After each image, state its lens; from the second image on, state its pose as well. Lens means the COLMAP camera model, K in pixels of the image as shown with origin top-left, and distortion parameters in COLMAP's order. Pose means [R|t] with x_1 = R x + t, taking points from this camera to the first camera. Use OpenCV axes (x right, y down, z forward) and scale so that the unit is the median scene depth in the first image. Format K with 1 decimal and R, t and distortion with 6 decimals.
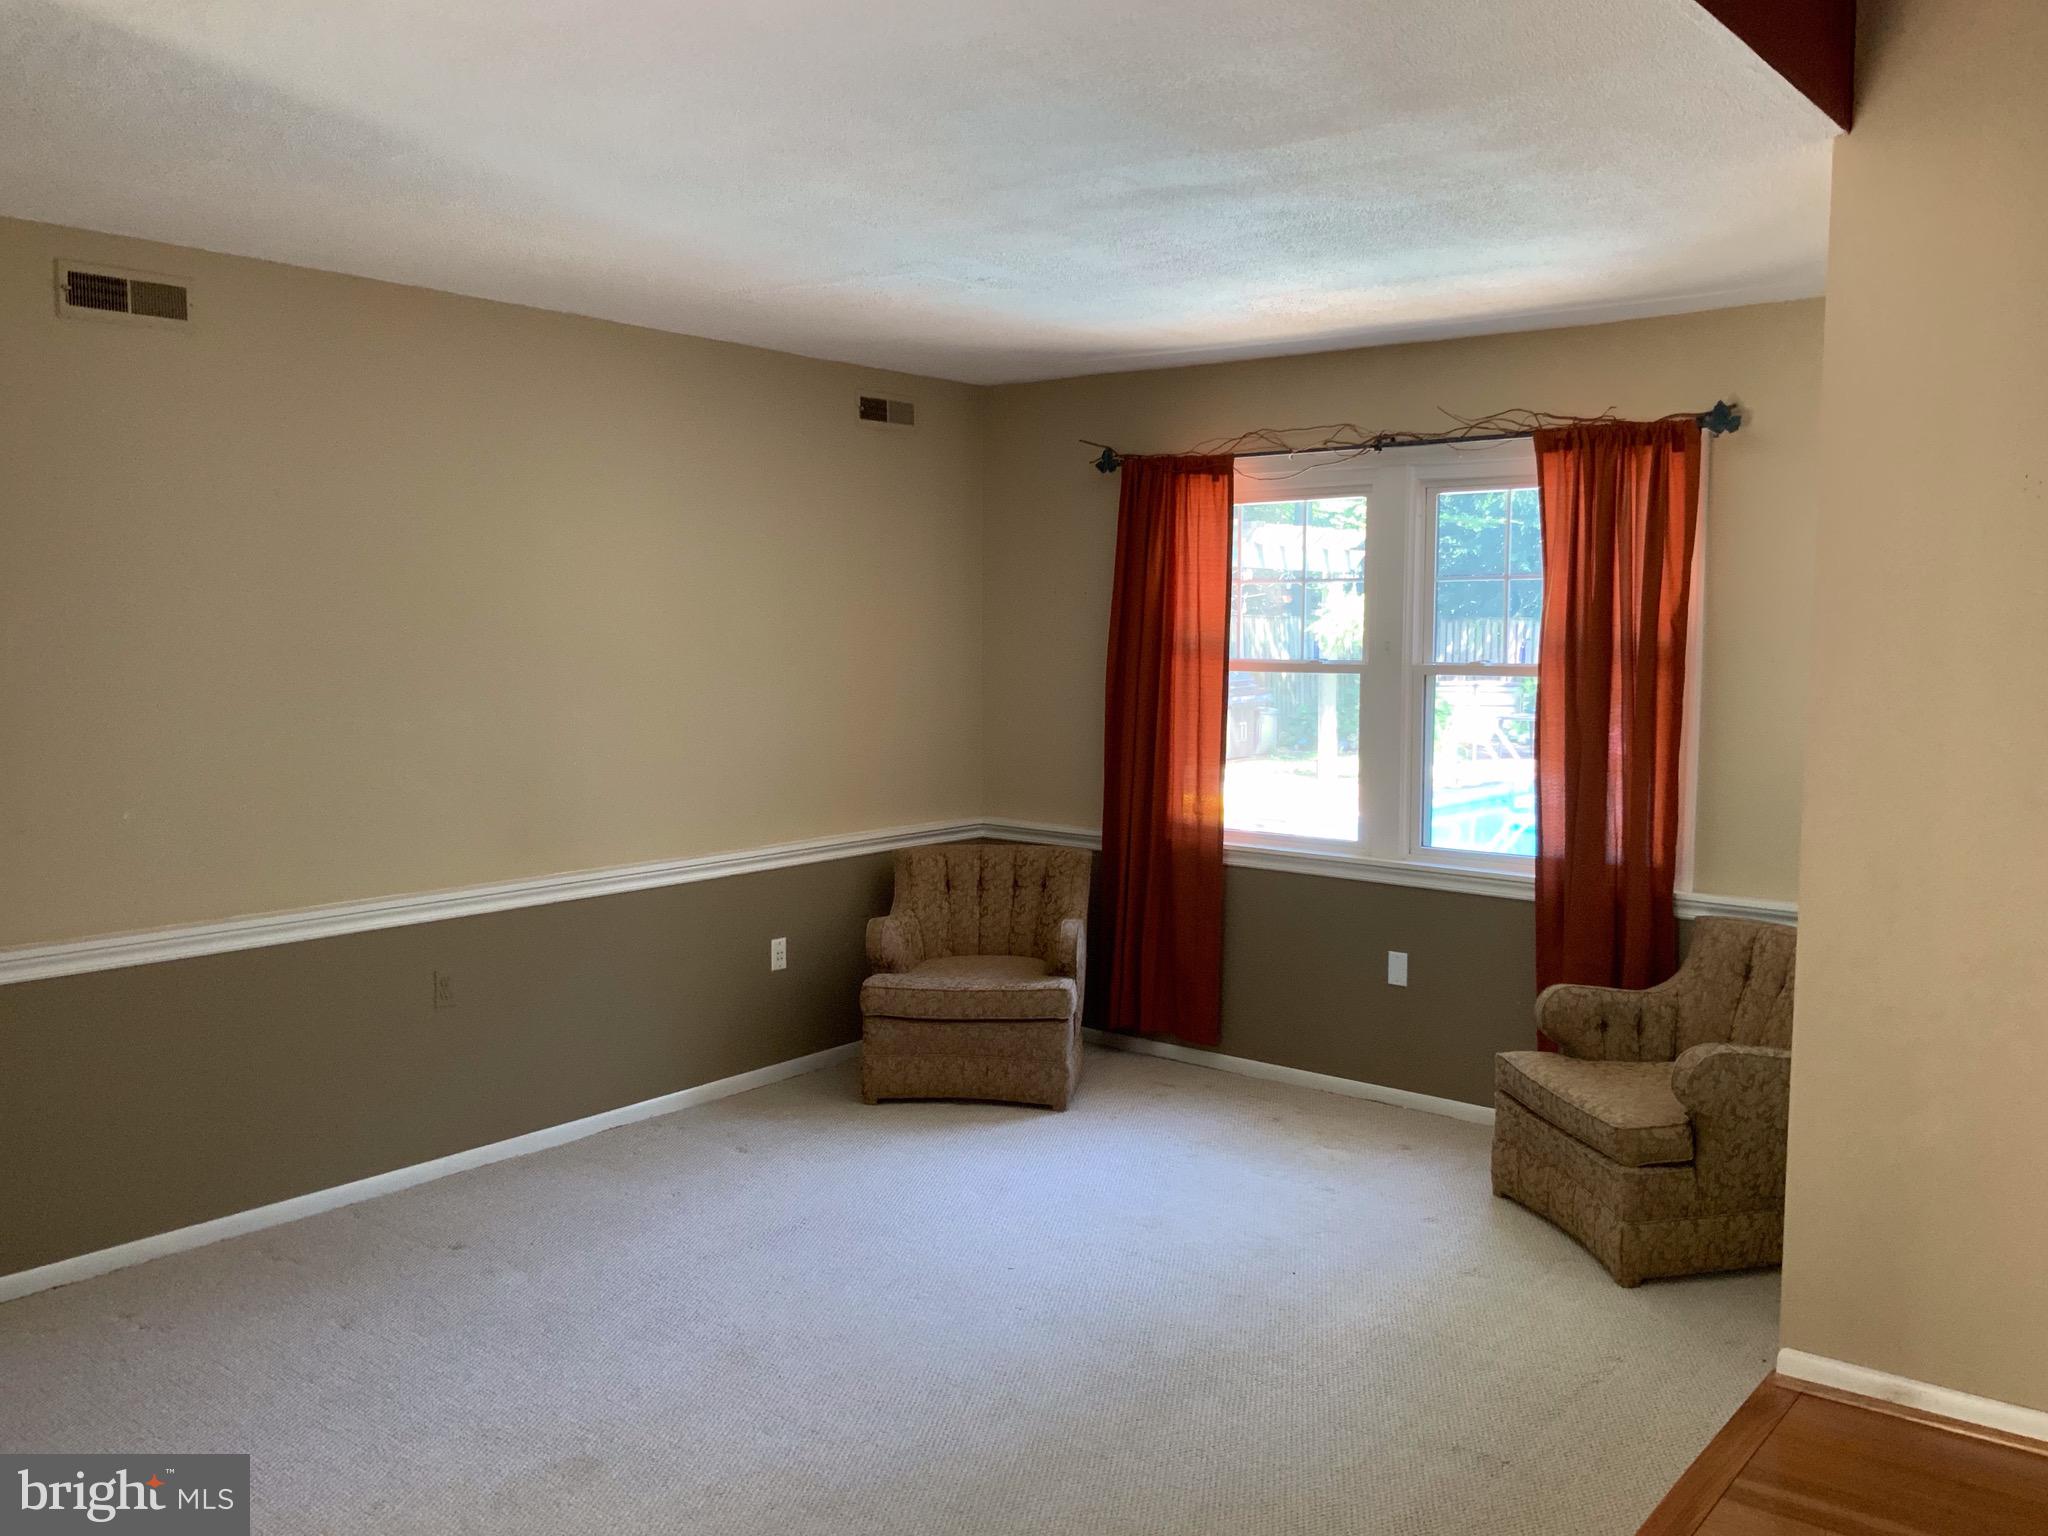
lens RADIAL K [[1679.9, 0, 1024.0], [0, 1679.9, 768.0], [0, 0, 1]] dist [0.073686, -0.134942]
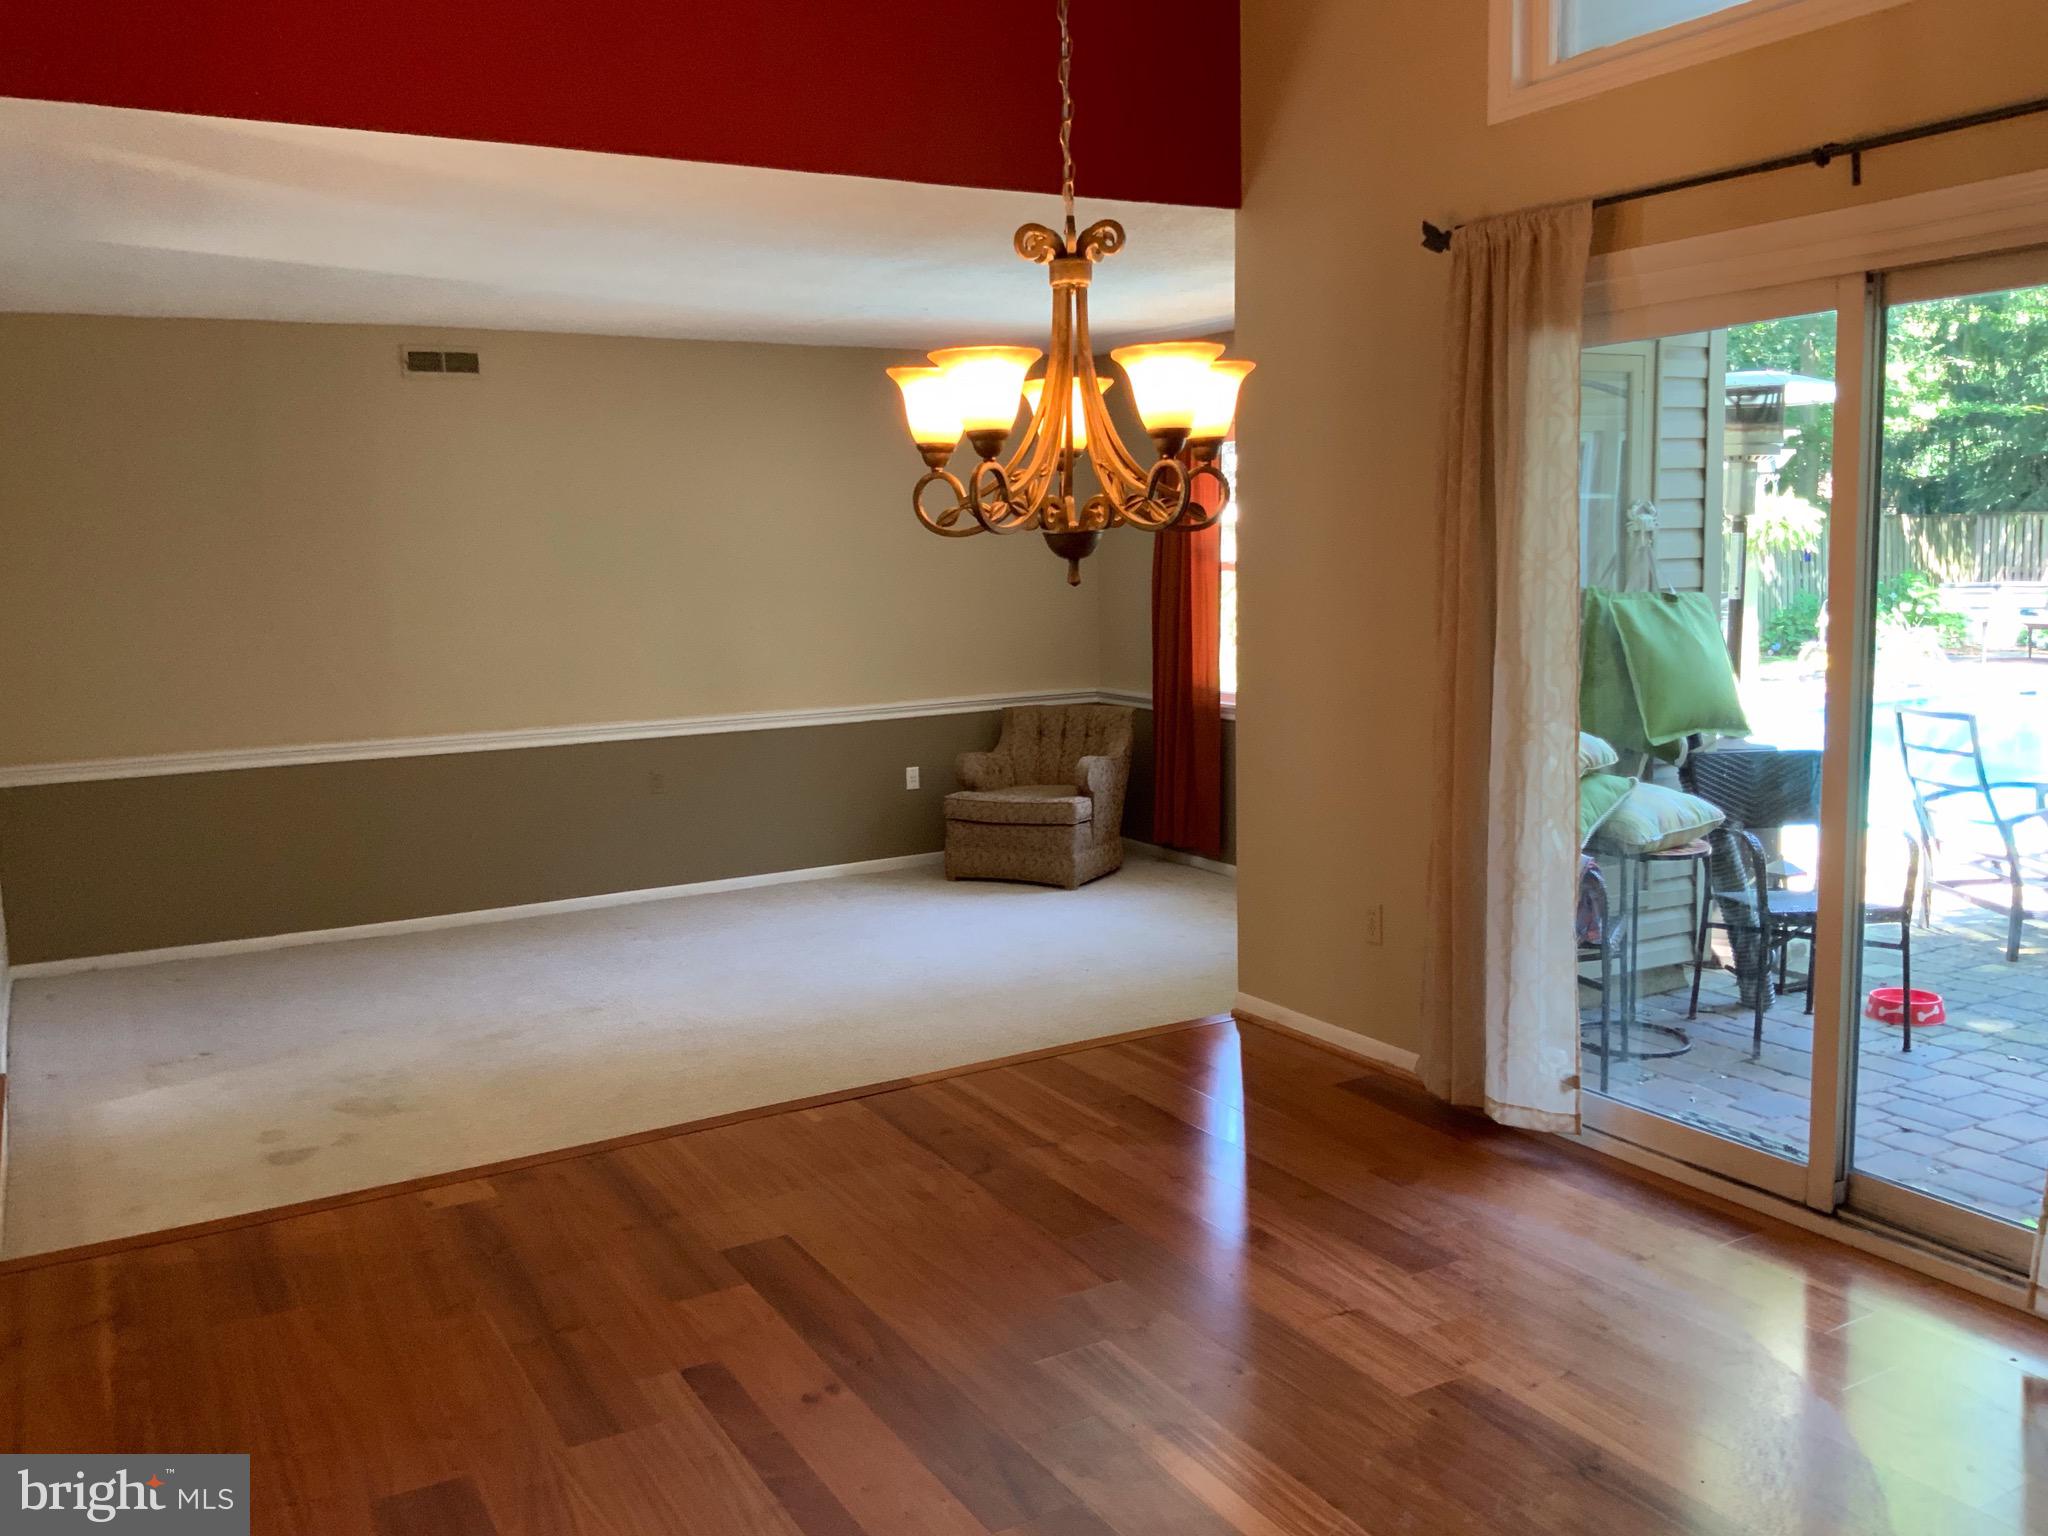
lens RADIAL K [[1679.9, 0, 1024.0], [0, 1679.9, 768.0], [0, 0, 1]] dist [0.073686, -0.134942]
pose [[0.932551, 0.021336, -0.360407, 0.464810], [-0.004358, 0.998845, 0.047854, 0.034829], [0.361012, -0.043055, 0.931567, -0.291496]]
